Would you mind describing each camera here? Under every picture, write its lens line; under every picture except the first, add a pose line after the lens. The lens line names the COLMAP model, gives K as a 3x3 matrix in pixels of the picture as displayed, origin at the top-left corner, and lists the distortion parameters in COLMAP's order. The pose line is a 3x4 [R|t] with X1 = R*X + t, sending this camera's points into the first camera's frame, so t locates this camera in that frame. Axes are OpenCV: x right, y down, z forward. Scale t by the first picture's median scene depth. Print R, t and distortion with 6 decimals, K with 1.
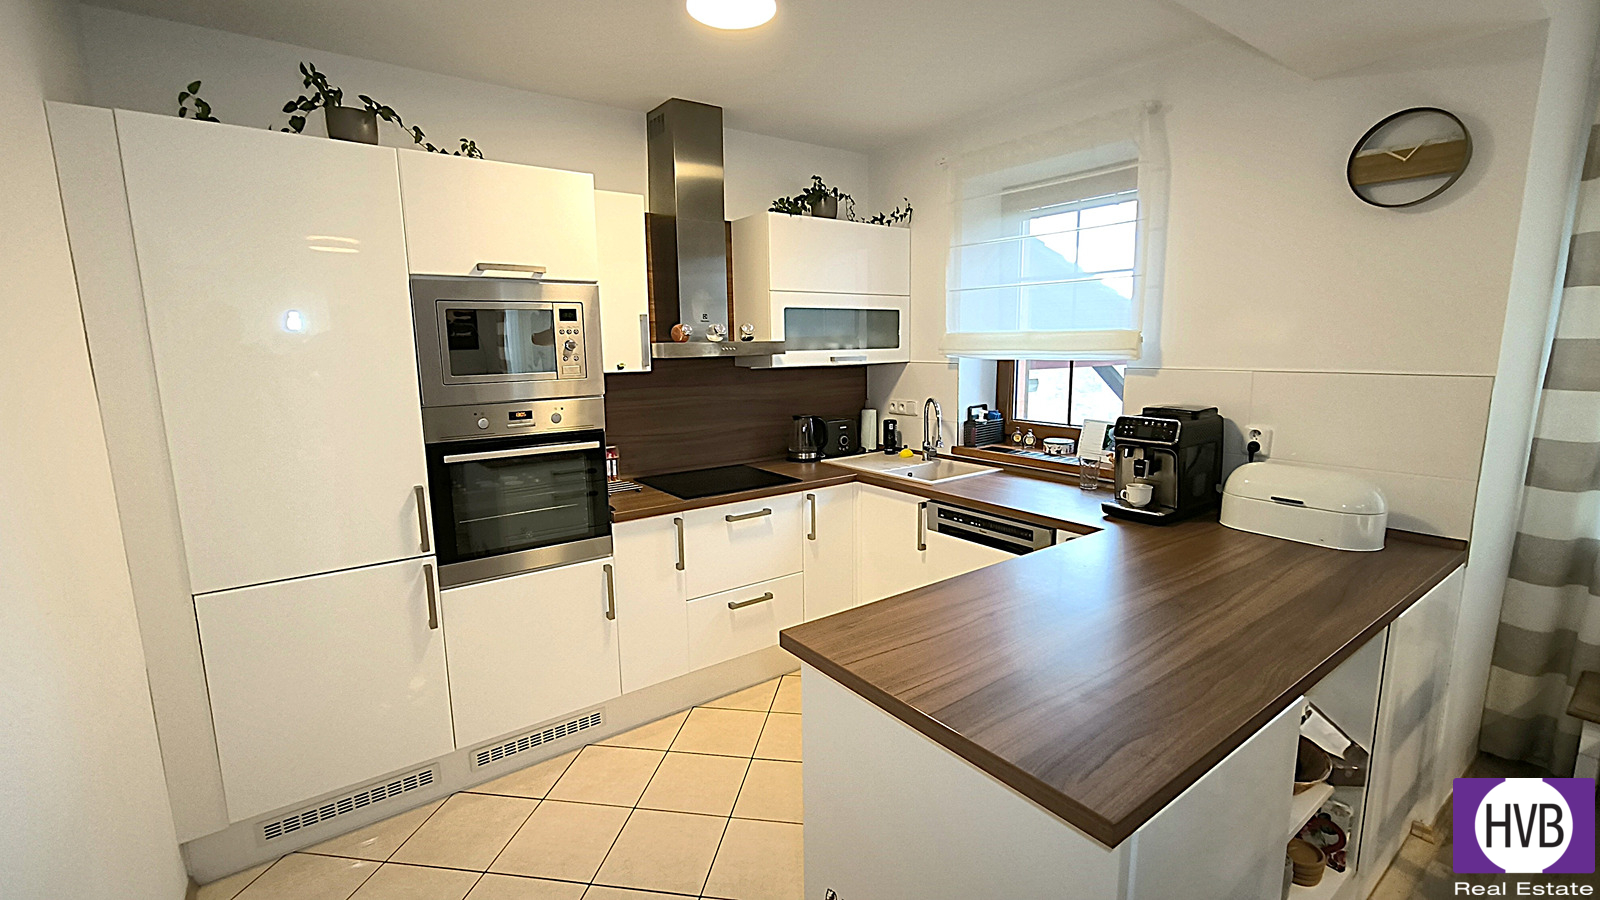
lens RADIAL K [[683.0, 0, 799.9], [0, 683.0, 453.3], [0, 0, 1]] dist [-0.011906, 0.003822]
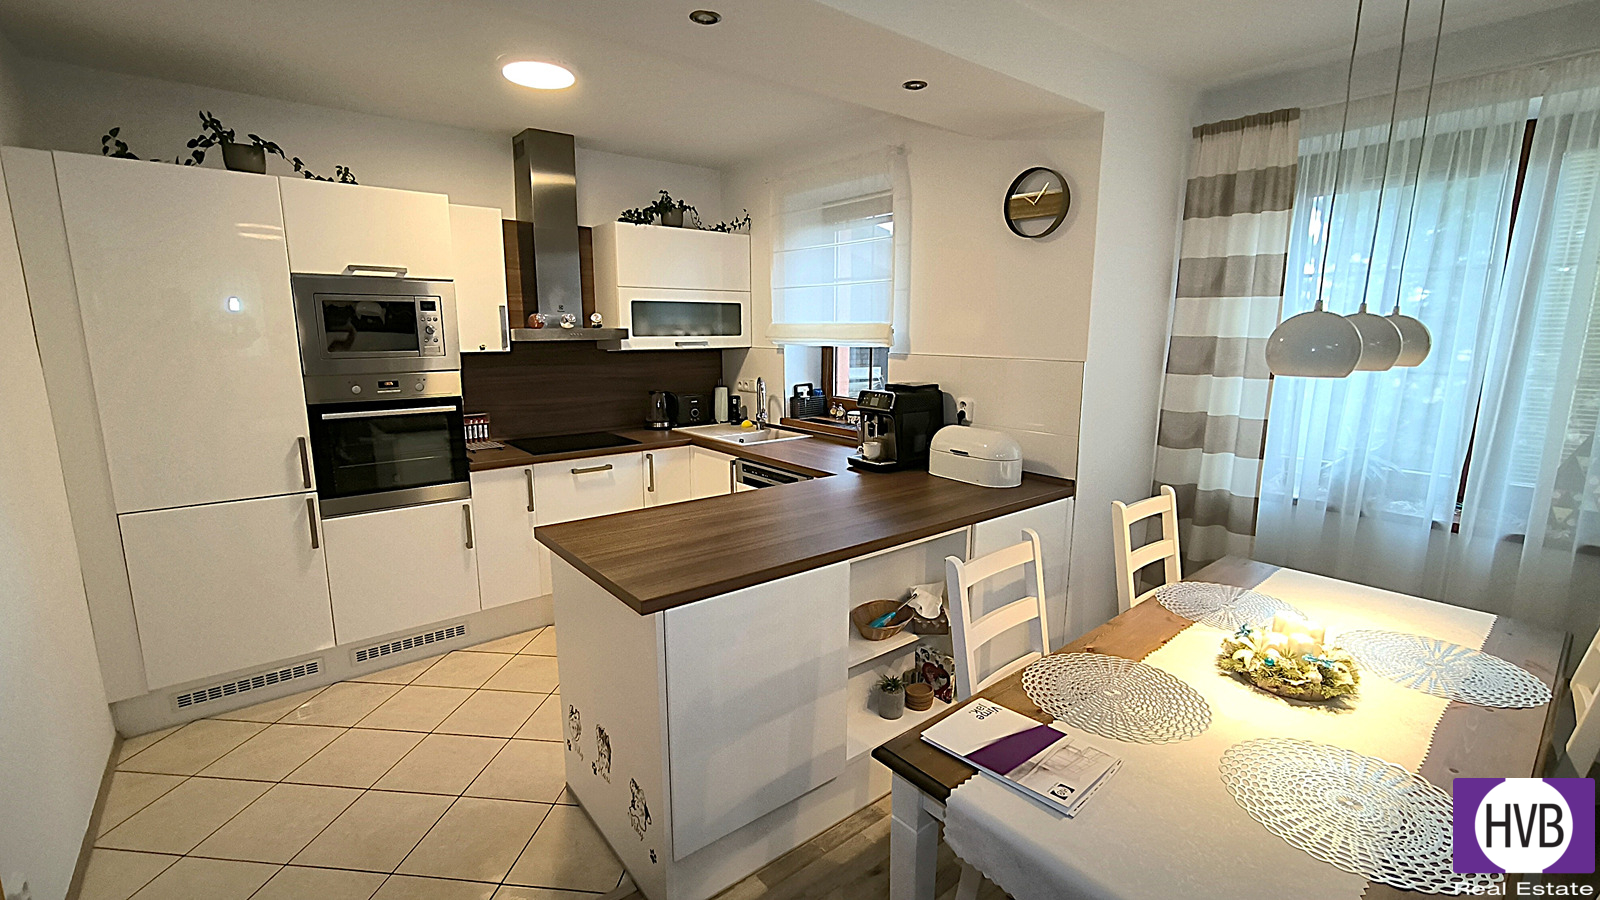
lens RADIAL K [[686.0, 0, 803.7], [0, 686.0, 451.9], [0, 0, 1]] dist [-0.004231, 0.000217]
pose [[0.998802, 0.006816, 0.048455, 0.261838], [-0.007660, 0.999822, 0.017247, 0.036682], [-0.048329, -0.017598, 0.998676, -0.274096]]
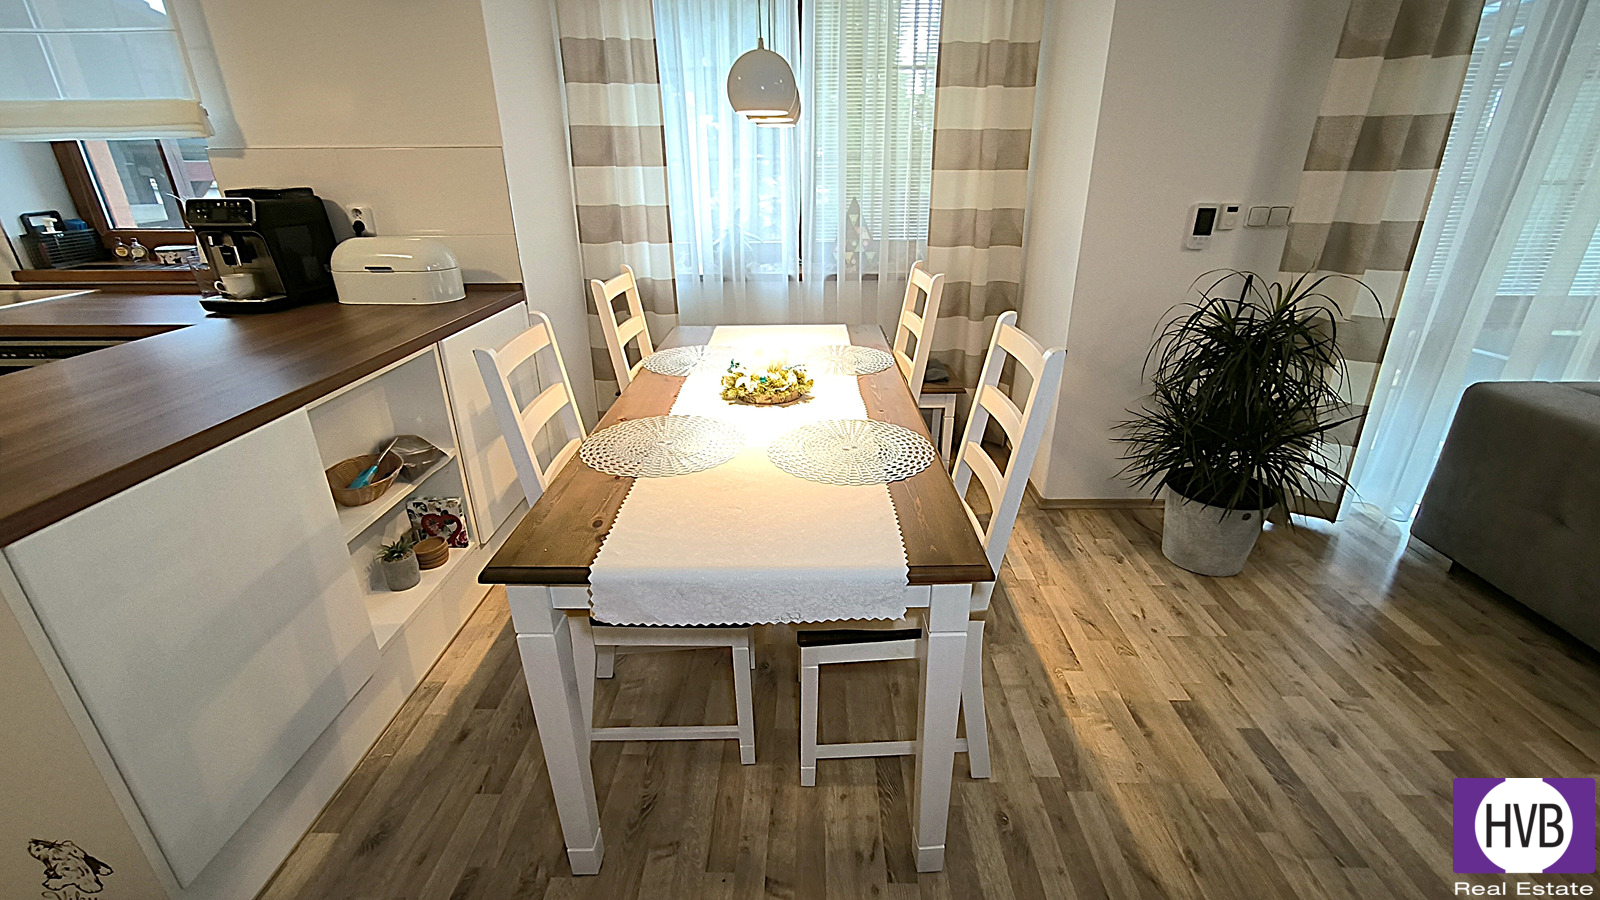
lens RADIAL K [[683.0, 0, 799.9], [0, 683.0, 453.3], [0, 0, 1]] dist [-0.011906, 0.003822]
pose [[0.600841, -0.300204, 0.740856, 0.169954], [0.125823, 0.950766, 0.283219, 0.099164], [-0.789404, -0.076953, 0.609032, -0.180561]]
